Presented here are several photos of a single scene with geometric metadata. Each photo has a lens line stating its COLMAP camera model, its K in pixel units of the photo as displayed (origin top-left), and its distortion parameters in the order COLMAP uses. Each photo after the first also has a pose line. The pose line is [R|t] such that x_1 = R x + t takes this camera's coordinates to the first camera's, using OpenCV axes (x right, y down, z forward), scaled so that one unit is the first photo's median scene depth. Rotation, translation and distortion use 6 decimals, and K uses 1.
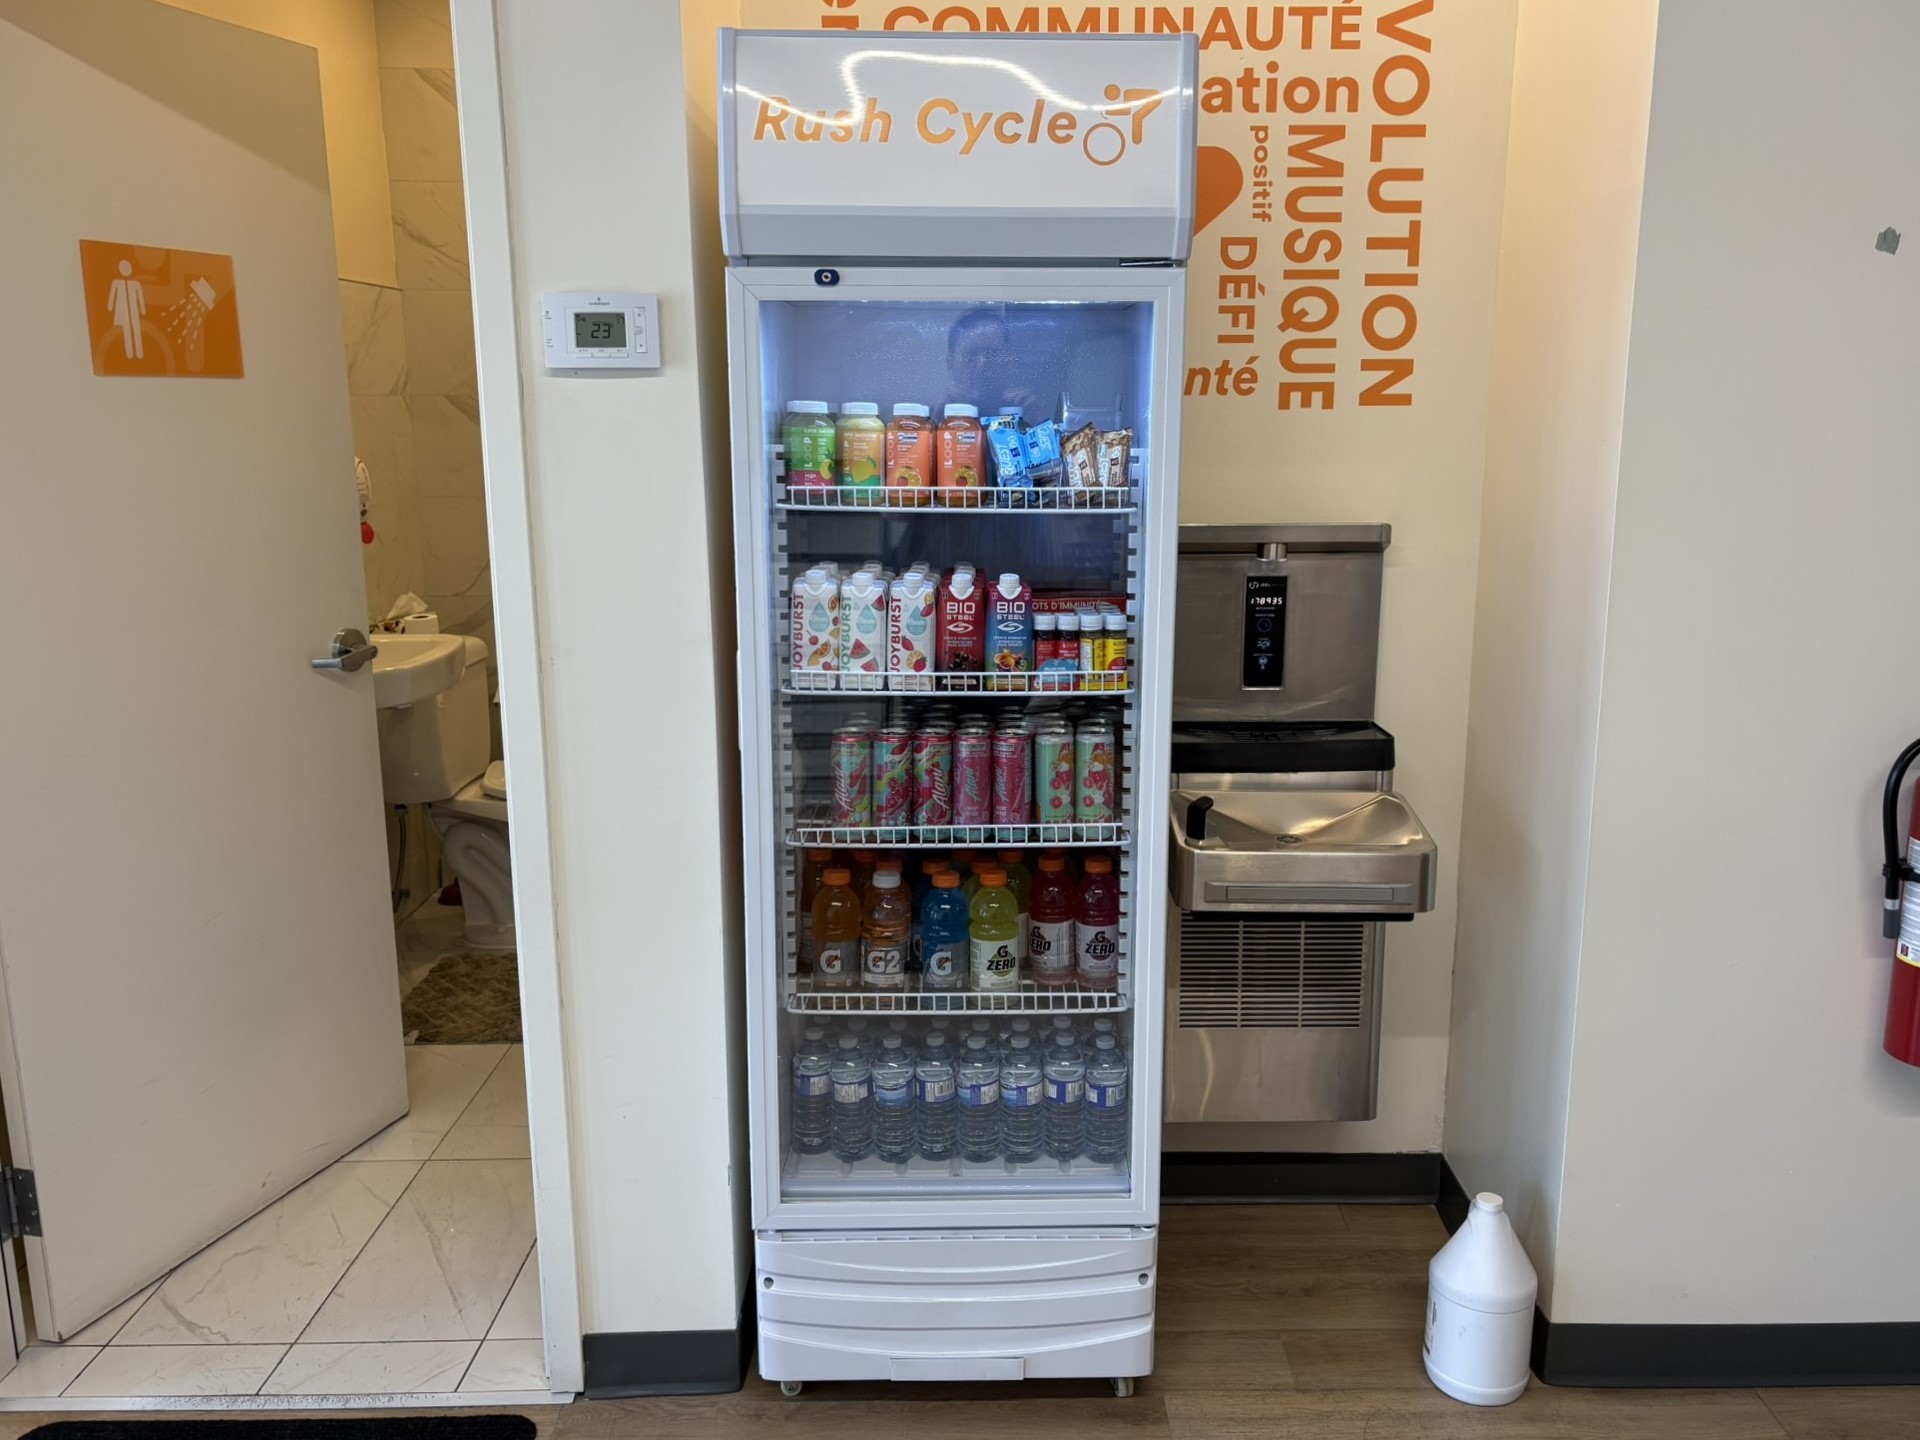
lens RADIAL K [[1470.4, 0, 960.8], [0, 1470.4, 716.7], [0, 0, 1]] dist [0.060268, -0.025726]
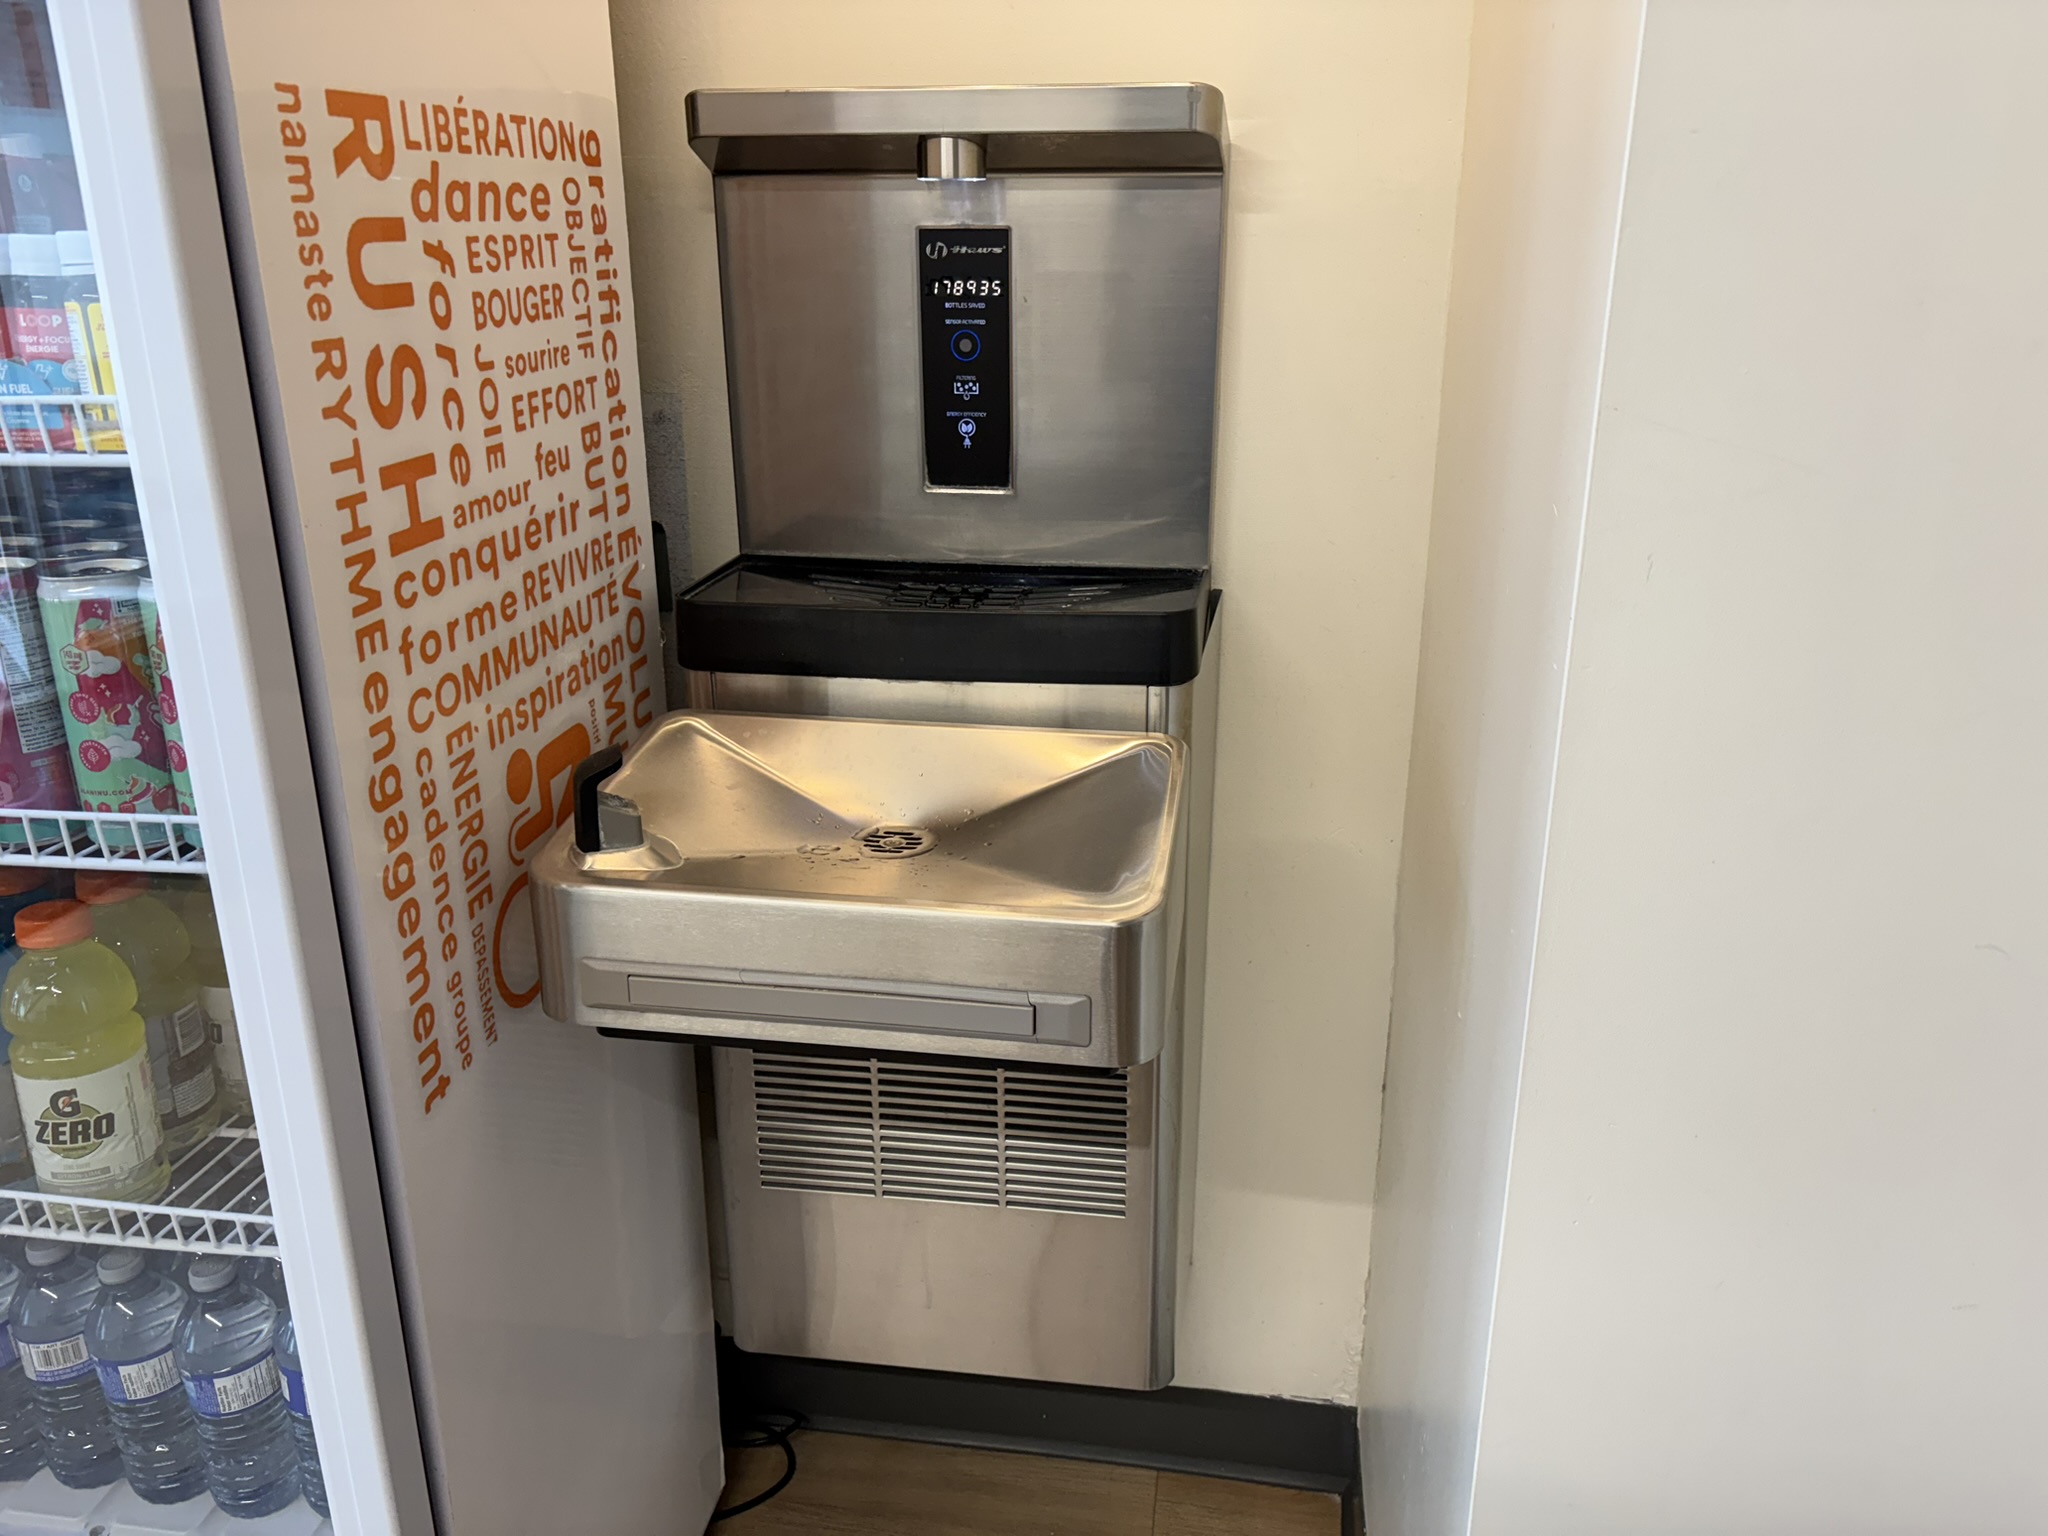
lens RADIAL K [[1568.5, 0, 1024.4], [0, 1568.5, 775.3], [0, 0, 1]] dist [0.060268, -0.025726]
pose [[0.991680, 0.047233, -0.119749, 0.289096], [-0.029730, 0.989139, 0.143946, -0.002071], [0.125247, -0.139188, 0.982314, 0.514284]]
